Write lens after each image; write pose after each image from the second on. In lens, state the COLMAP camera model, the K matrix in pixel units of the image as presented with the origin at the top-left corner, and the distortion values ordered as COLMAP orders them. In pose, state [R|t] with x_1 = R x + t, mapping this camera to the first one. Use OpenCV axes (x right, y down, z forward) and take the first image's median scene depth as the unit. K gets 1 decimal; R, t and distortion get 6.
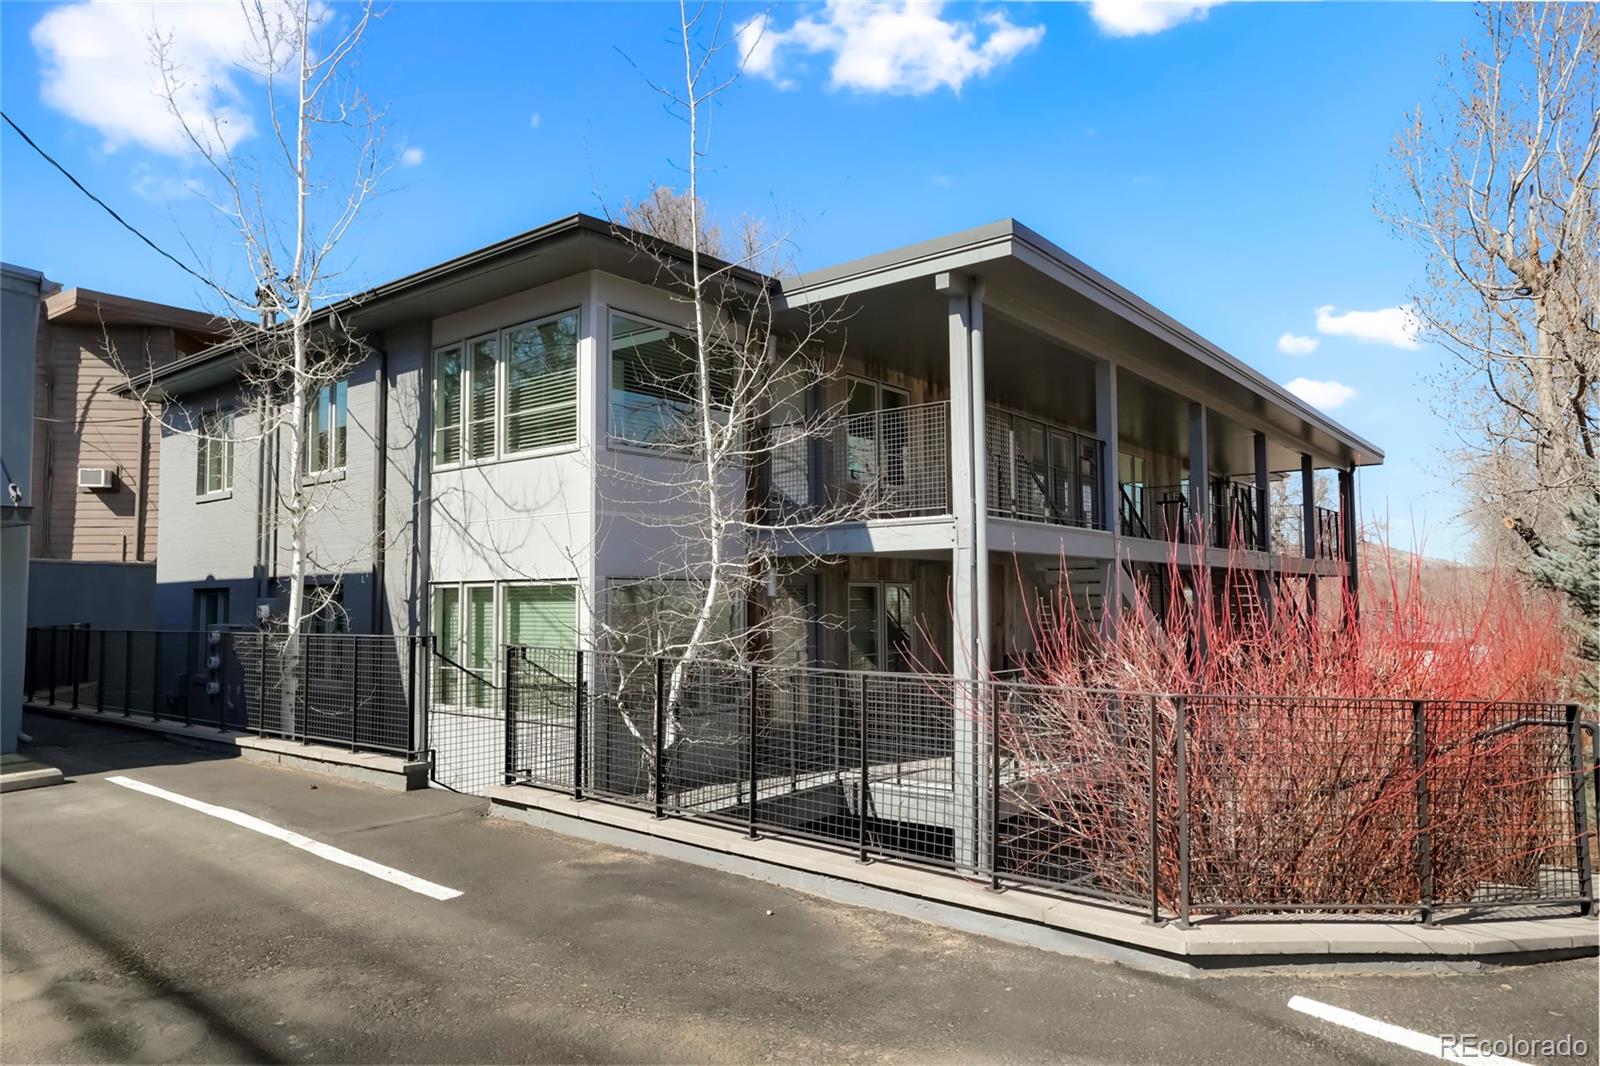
lens RADIAL K [[1016.7, 0, 803.1], [0, 1016.7, 540.5], [0, 0, 1]] dist [-0.005336, 0.011118]
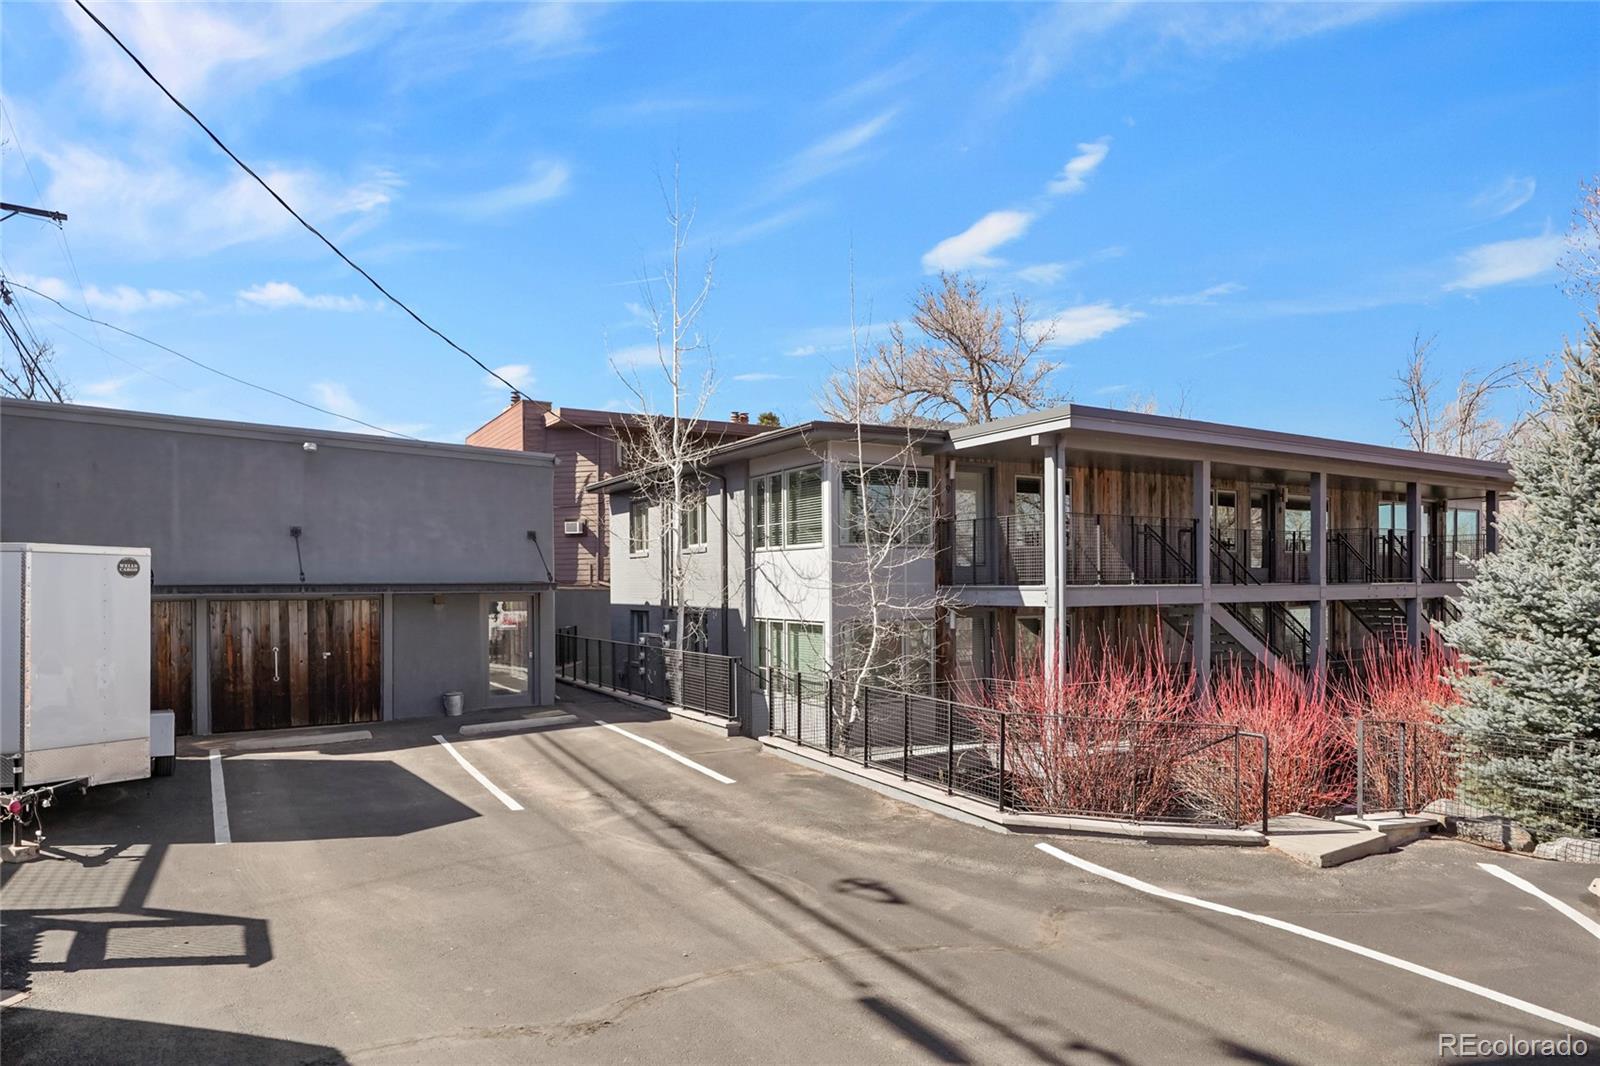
lens RADIAL K [[925.2, 0, 808.0], [0, 925.2, 575.2], [0, 0, 1]] dist [-0.012791, 0.008899]
pose [[0.939117, -0.000908, -0.343598, 0.284278], [0.019131, 0.998584, 0.049649, -0.115906], [0.343066, -0.053199, 0.937804, -0.465797]]
